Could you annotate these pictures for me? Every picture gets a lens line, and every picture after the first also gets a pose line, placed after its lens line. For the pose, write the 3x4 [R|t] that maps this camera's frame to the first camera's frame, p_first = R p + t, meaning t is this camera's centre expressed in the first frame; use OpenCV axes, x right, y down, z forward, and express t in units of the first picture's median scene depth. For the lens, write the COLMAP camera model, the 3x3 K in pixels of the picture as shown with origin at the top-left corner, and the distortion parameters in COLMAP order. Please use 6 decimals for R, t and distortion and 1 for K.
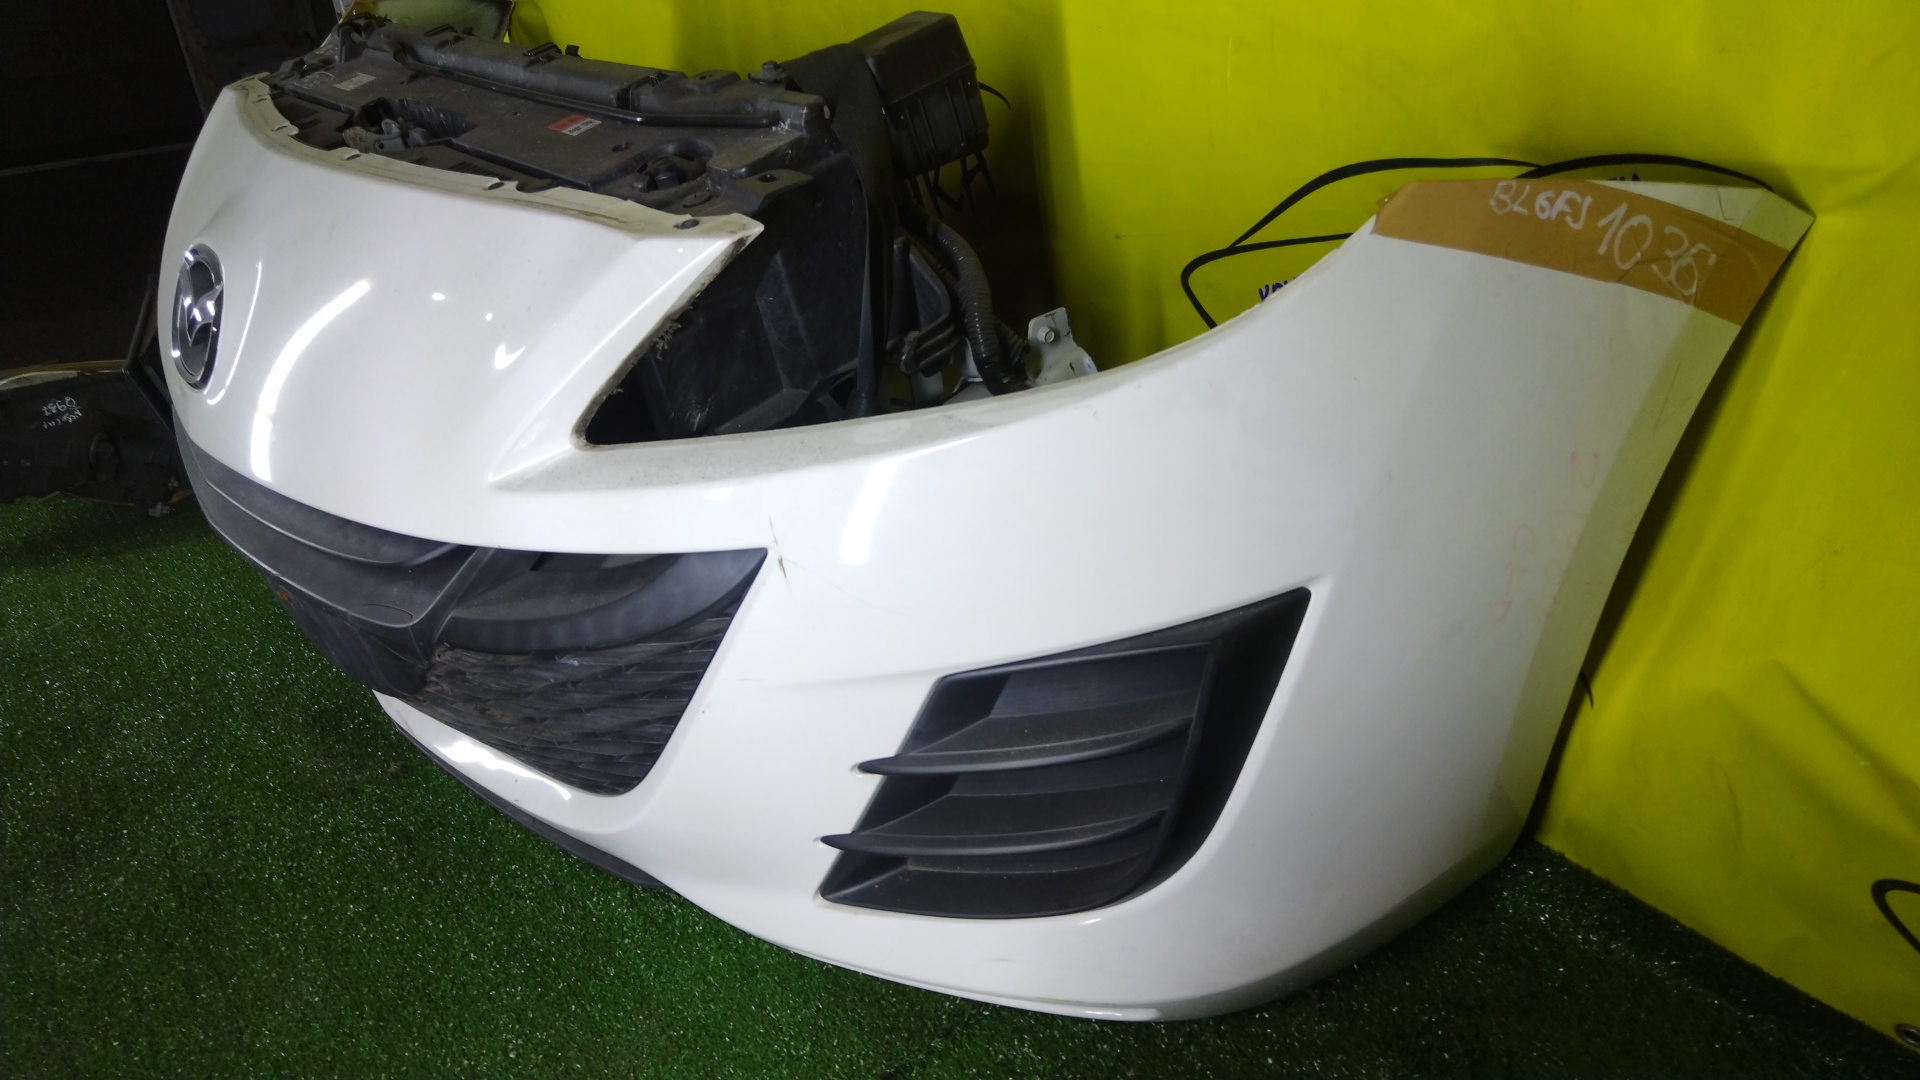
lens RADIAL K [[1327.9, 0, 954.3], [0, 1327.9, 545.4], [0, 0, 1]] dist [-0.020015, 0.029931]
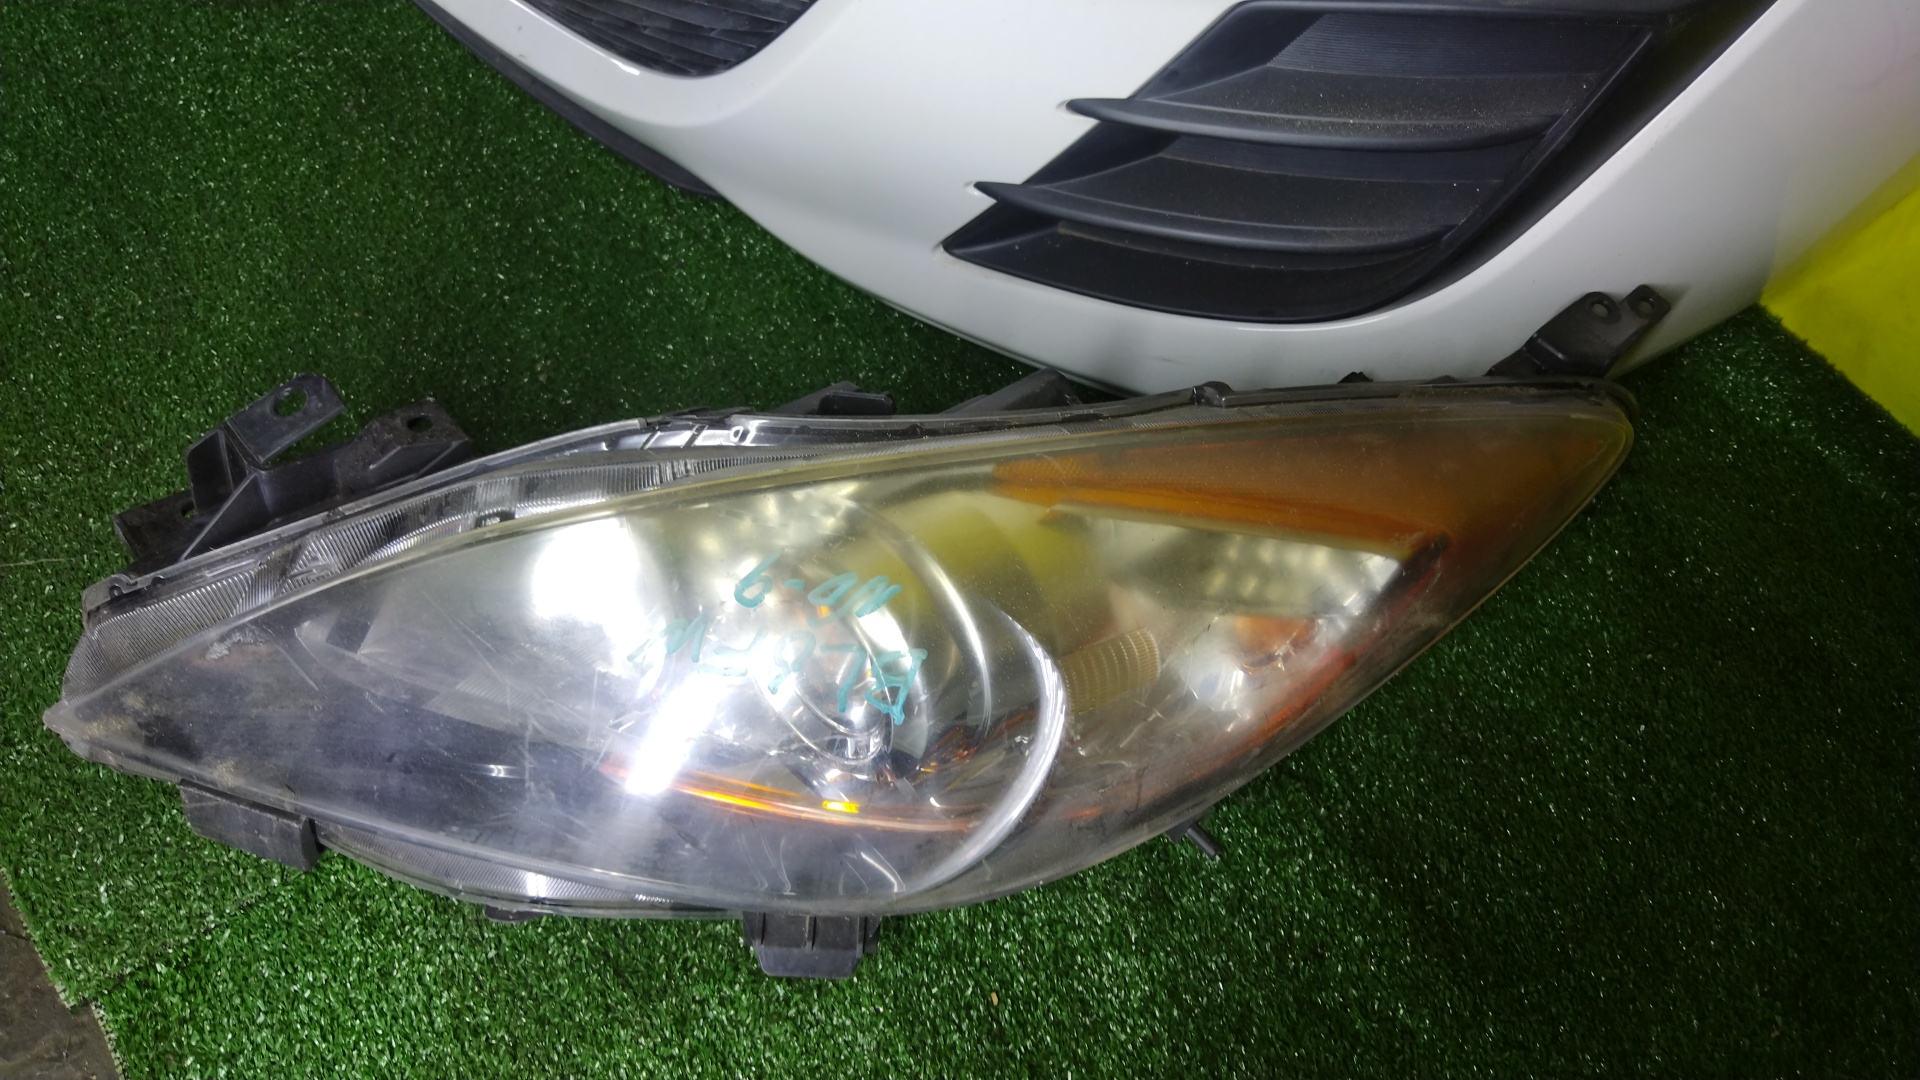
lens RADIAL K [[1327.9, 0, 954.3], [0, 1327.9, 545.4], [0, 0, 1]] dist [-0.020015, 0.029931]
pose [[0.985067, 0.111696, 0.131024, -0.156090], [-0.162248, 0.856859, 0.489355, 0.020379], [-0.057610, -0.503305, 0.862186, 0.186127]]
